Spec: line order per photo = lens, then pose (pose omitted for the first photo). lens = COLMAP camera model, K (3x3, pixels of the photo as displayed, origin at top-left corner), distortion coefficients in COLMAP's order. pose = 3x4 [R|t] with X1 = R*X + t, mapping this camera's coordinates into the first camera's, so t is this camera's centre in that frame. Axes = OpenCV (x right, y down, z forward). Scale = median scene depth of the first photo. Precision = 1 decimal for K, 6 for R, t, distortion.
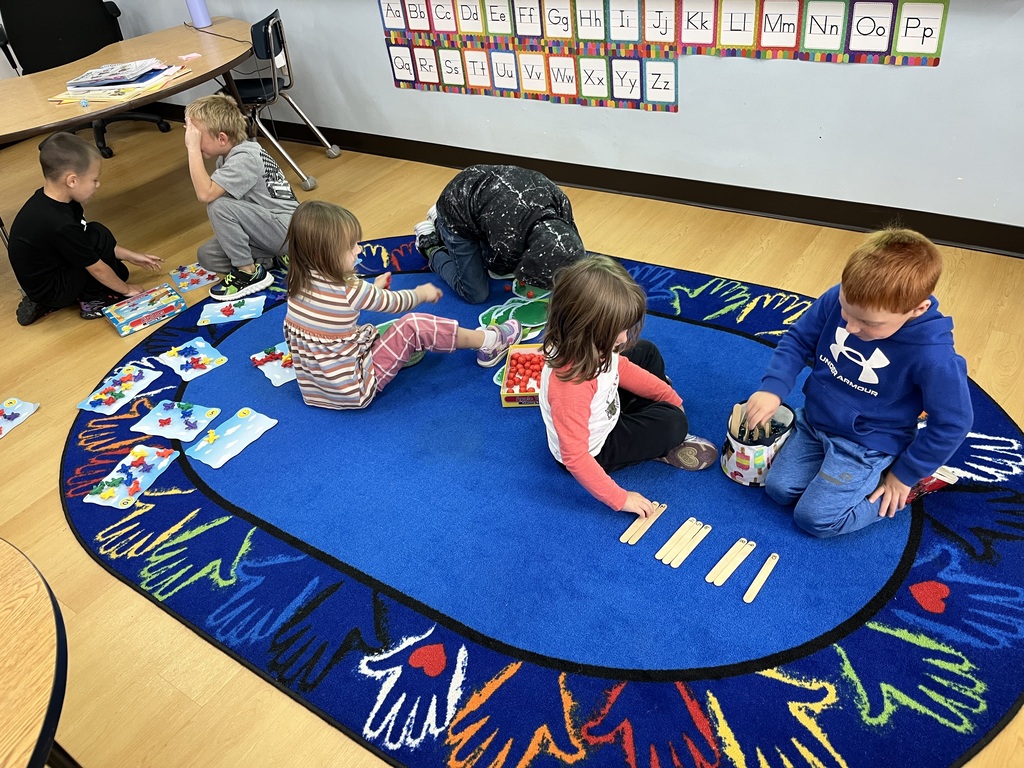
lens RADIAL K [[799.6, 0, 512.2], [0, 799.6, 384.7], [0, 0, 1]] dist [0.072280, 0.000446]
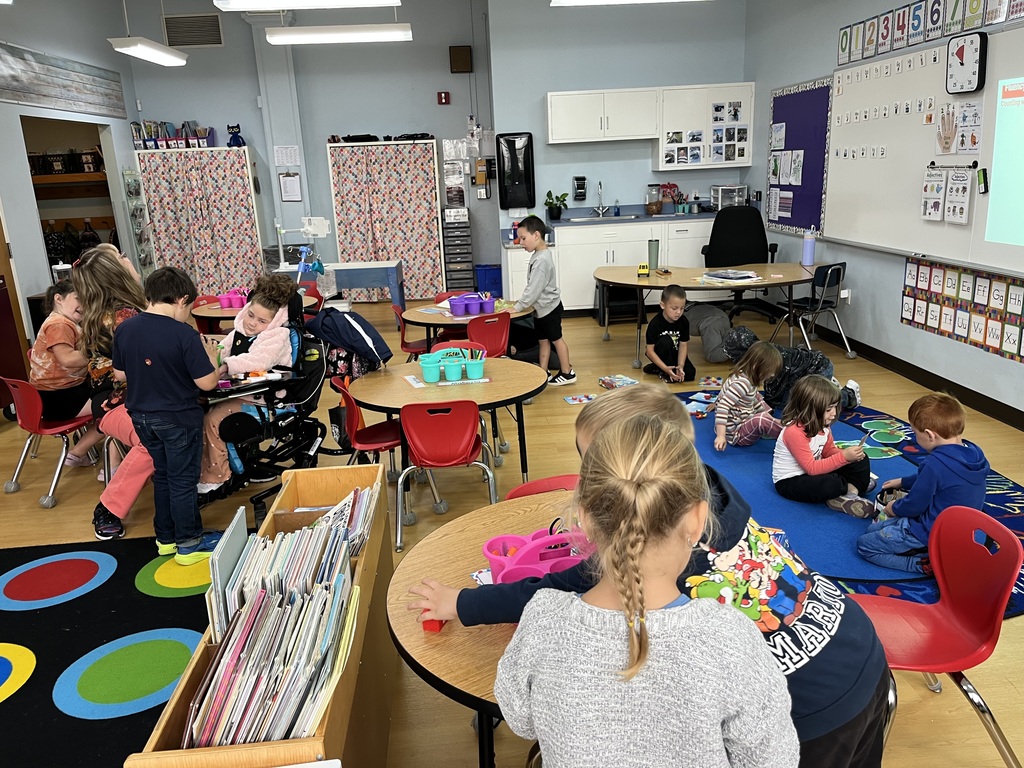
lens RADIAL K [[799.6, 0, 512.5], [0, 799.6, 383.4], [0, 0, 1]] dist [0.072280, 0.000446]
pose [[0.632919, 0.299067, -0.714124, 0.532701], [-0.492266, 0.867375, -0.073042, 0.188108], [0.597569, 0.397768, 0.696198, -0.410725]]
